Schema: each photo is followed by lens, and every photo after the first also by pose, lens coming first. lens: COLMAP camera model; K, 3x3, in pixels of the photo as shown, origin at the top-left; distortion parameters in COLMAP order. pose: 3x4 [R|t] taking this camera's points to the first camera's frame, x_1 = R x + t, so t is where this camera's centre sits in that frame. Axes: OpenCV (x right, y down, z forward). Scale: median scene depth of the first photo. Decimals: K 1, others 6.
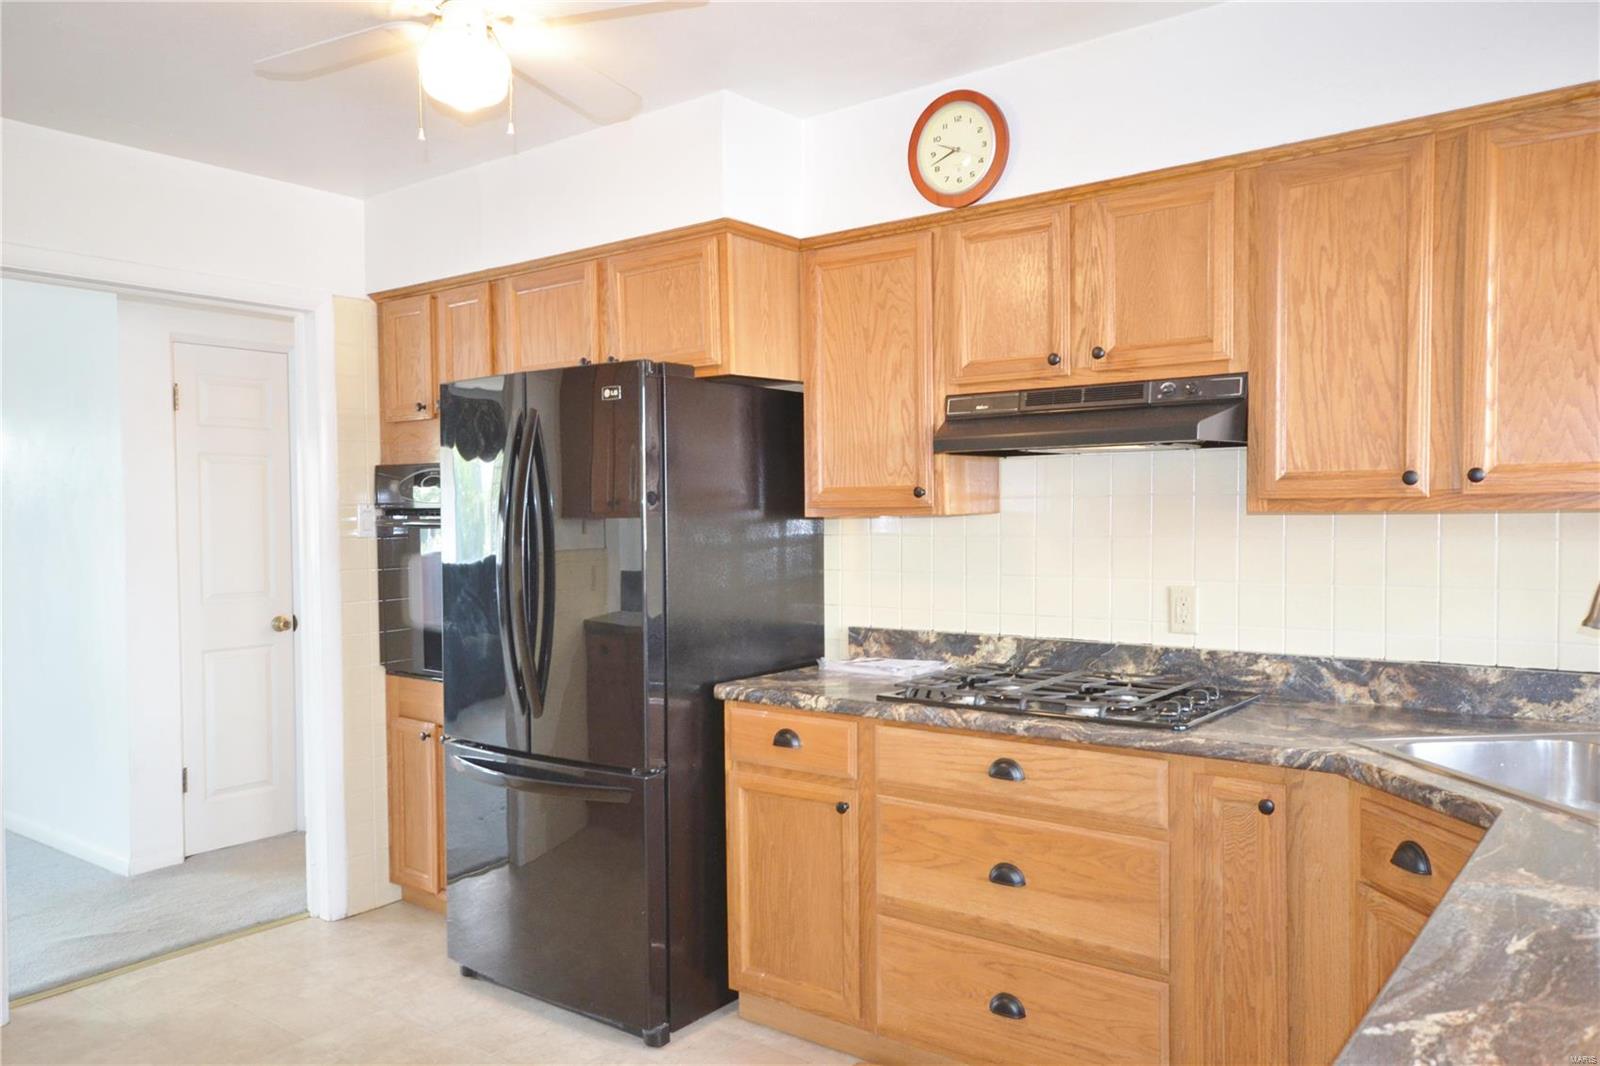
lens RADIAL K [[1154.4, 0, 795.3], [0, 1154.4, 559.2], [0, 0, 1]] dist [-0.004686, 0.000321]
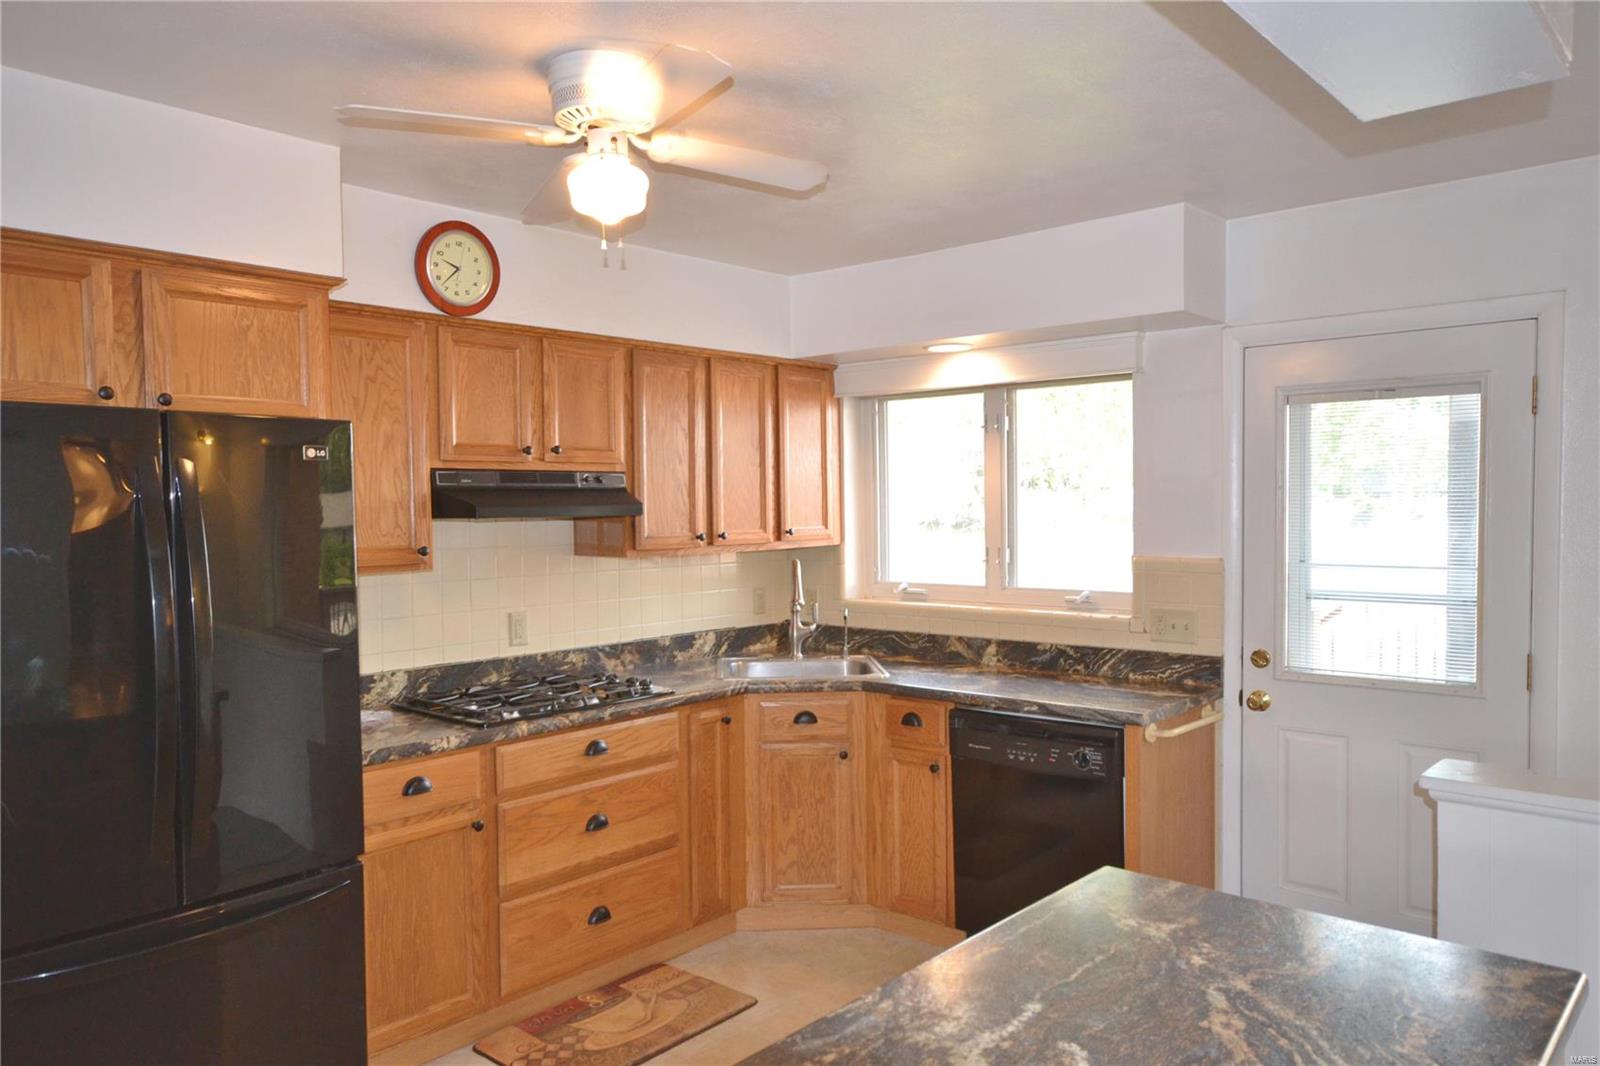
lens RADIAL K [[1154.4, 0, 795.3], [0, 1154.4, 559.2], [0, 0, 1]] dist [-0.004686, 0.000321]
pose [[0.056721, -0.040390, 0.997573, -1.060522], [0.049674, 0.998058, 0.037585, -0.077821], [-0.997154, 0.047422, 0.058617, 0.588026]]
